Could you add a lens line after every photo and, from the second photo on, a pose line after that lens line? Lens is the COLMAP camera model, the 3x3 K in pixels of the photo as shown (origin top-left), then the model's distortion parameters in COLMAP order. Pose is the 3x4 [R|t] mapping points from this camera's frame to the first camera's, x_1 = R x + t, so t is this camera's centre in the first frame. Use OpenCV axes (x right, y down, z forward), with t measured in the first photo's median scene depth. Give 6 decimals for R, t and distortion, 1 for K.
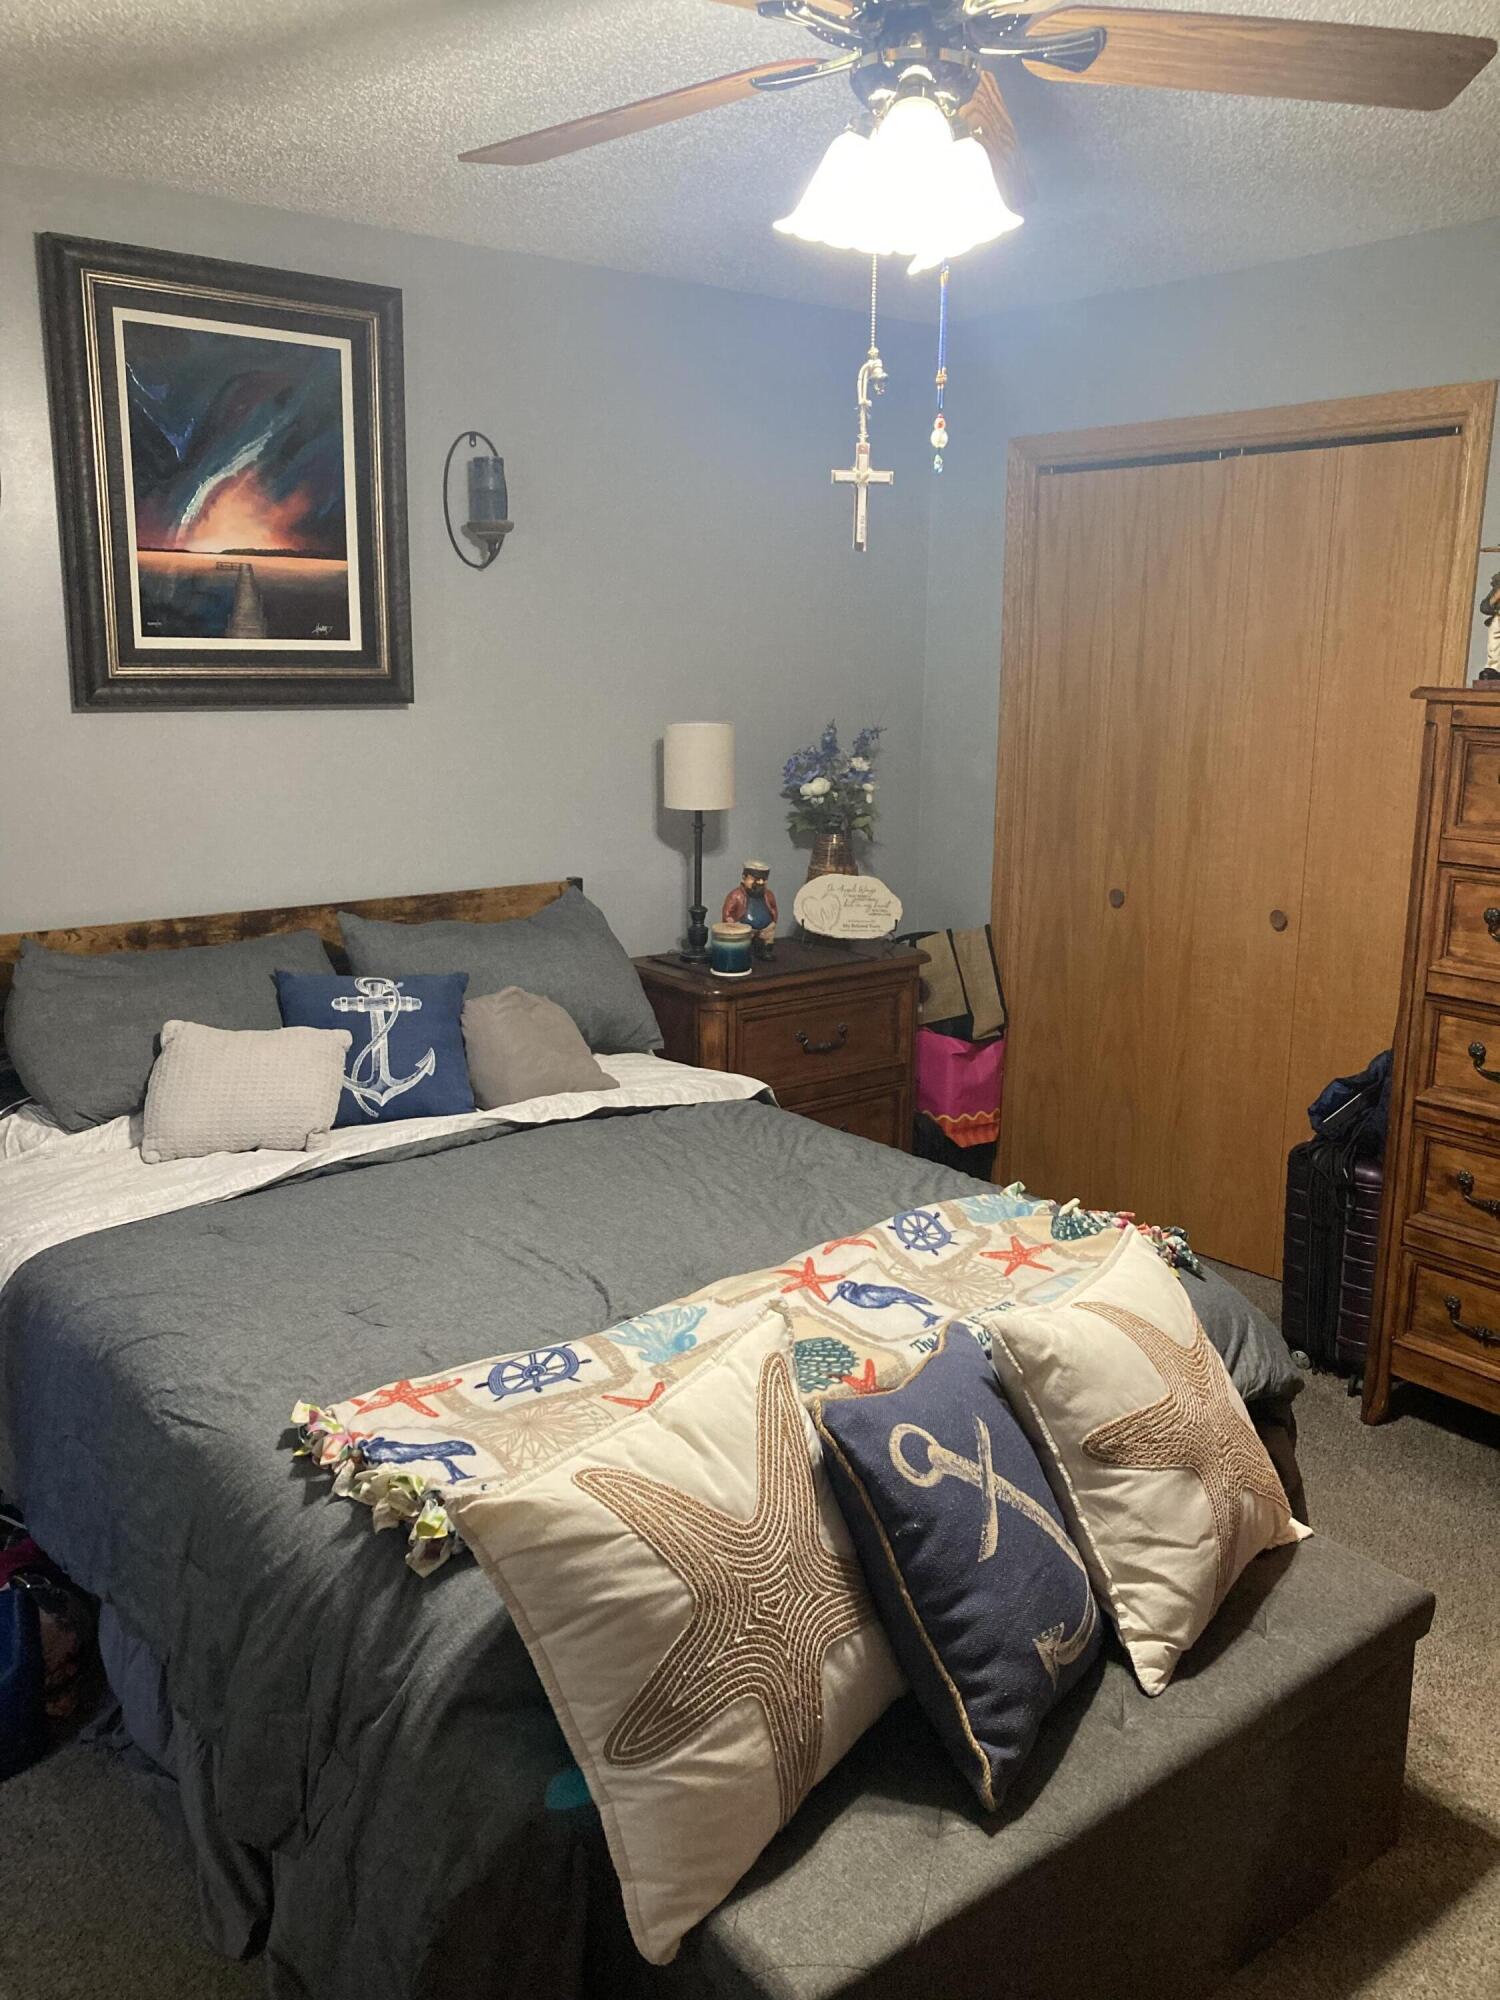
lens RADIAL K [[1664.7, 0, 750.0], [0, 1664.7, 1000.0], [0, 0, 1]] dist [0.010887, -0.009043]
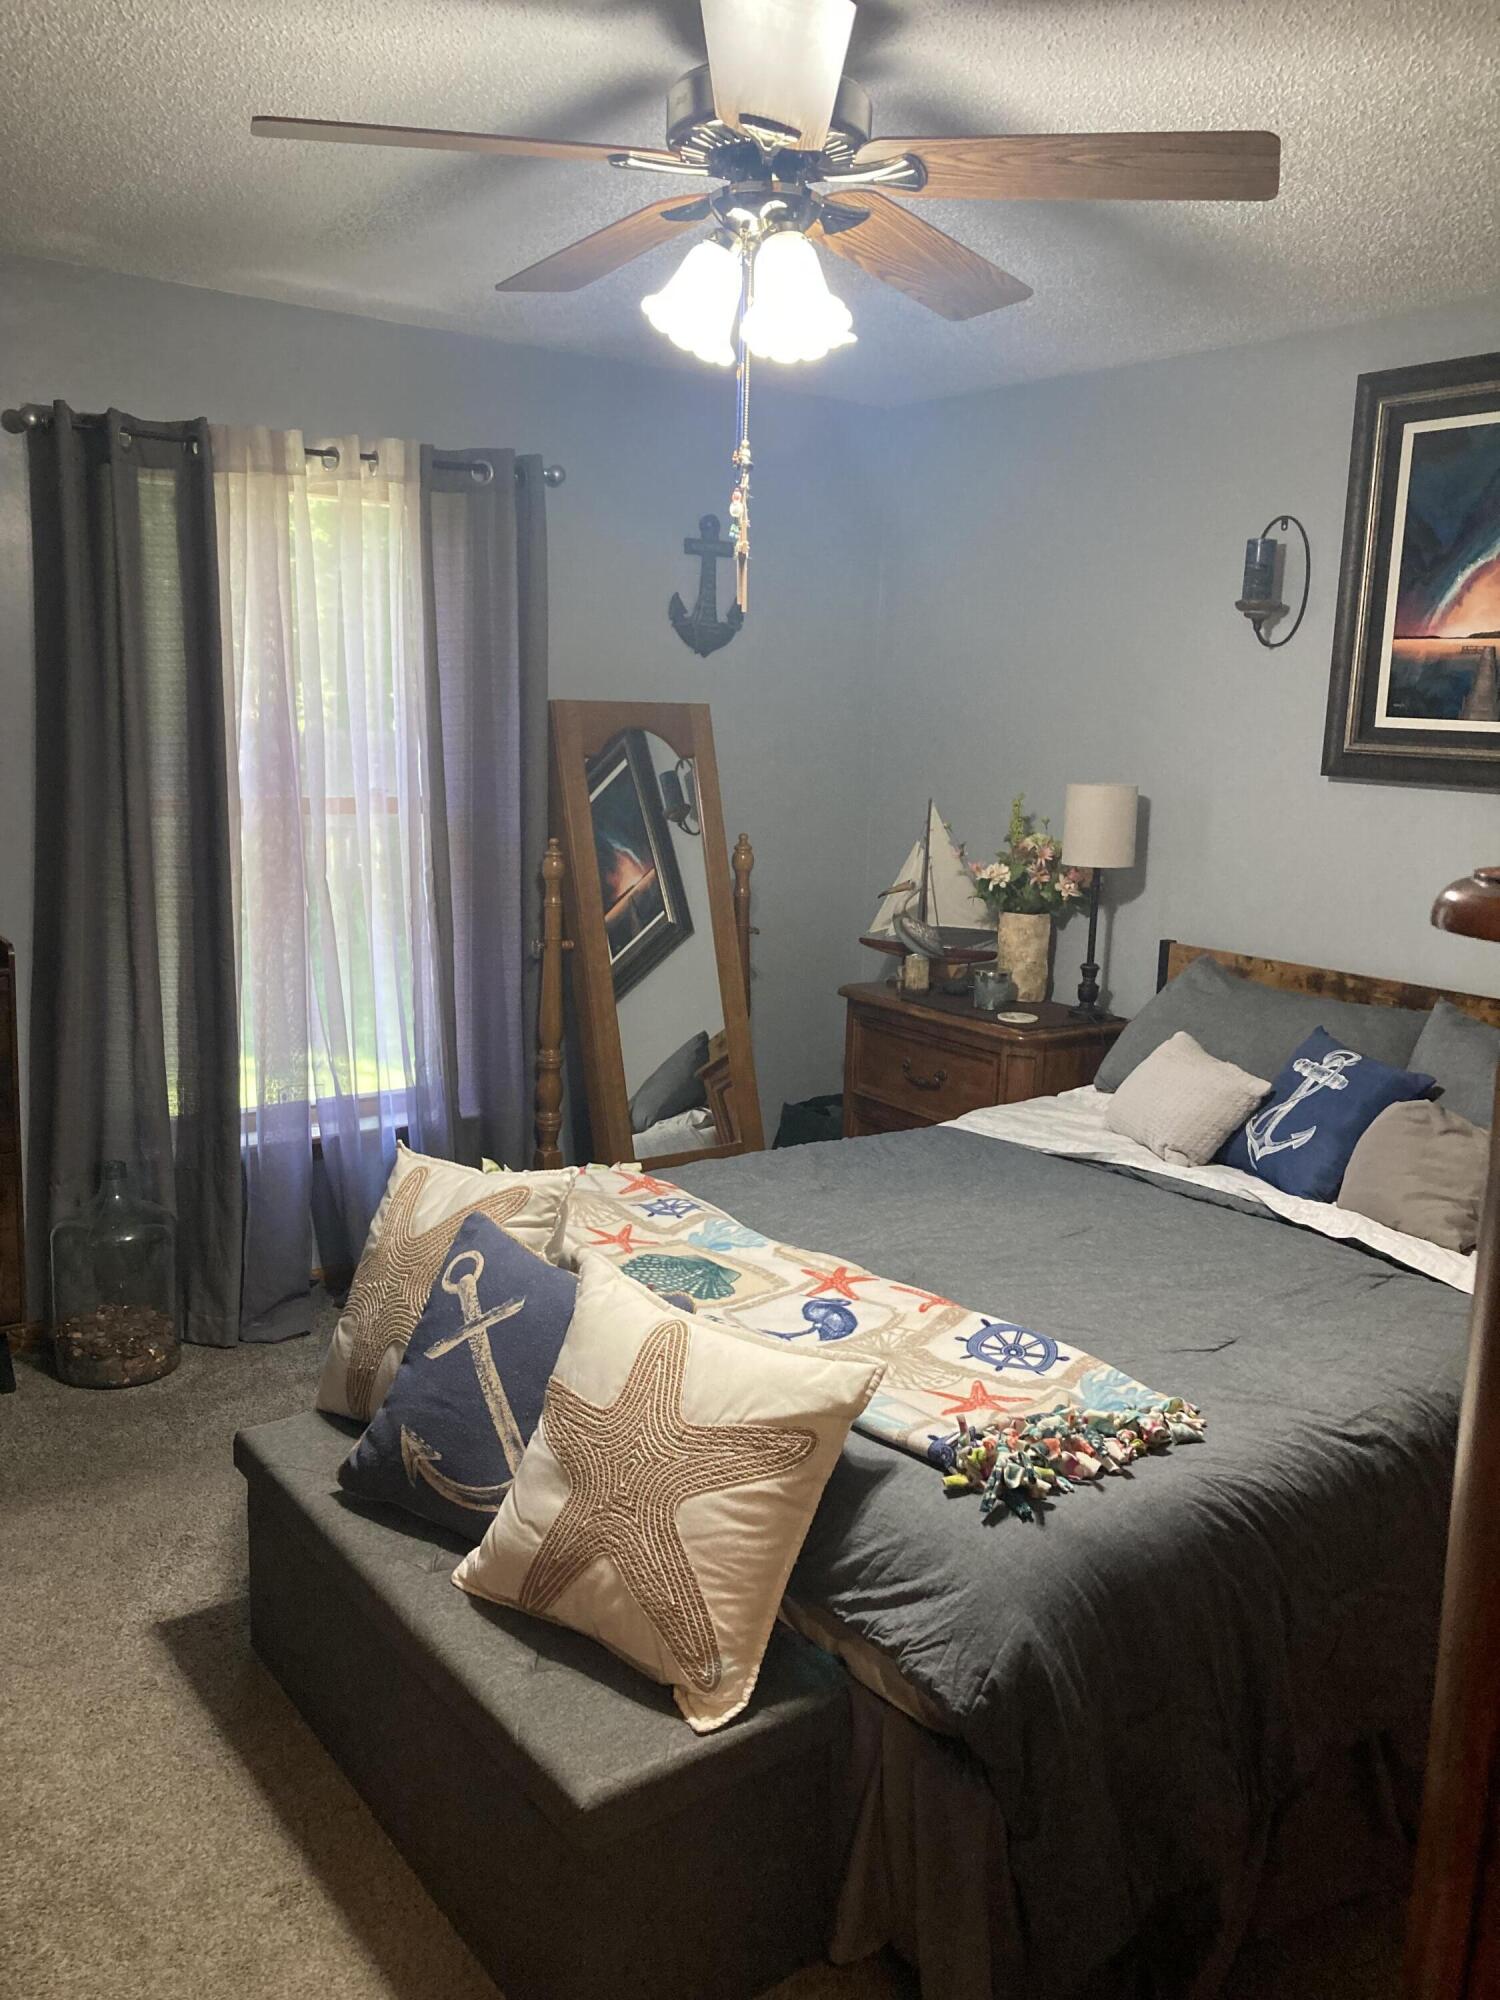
lens RADIAL K [[1664.7, 0, 750.0], [0, 1664.7, 1000.0], [0, 0, 1]] dist [0.010887, -0.009043]
pose [[-0.066282, 0.164070, -0.984219, 0.830862], [-0.244538, 0.953636, 0.175440, -0.140689], [0.967372, 0.252308, -0.023087, 0.719801]]
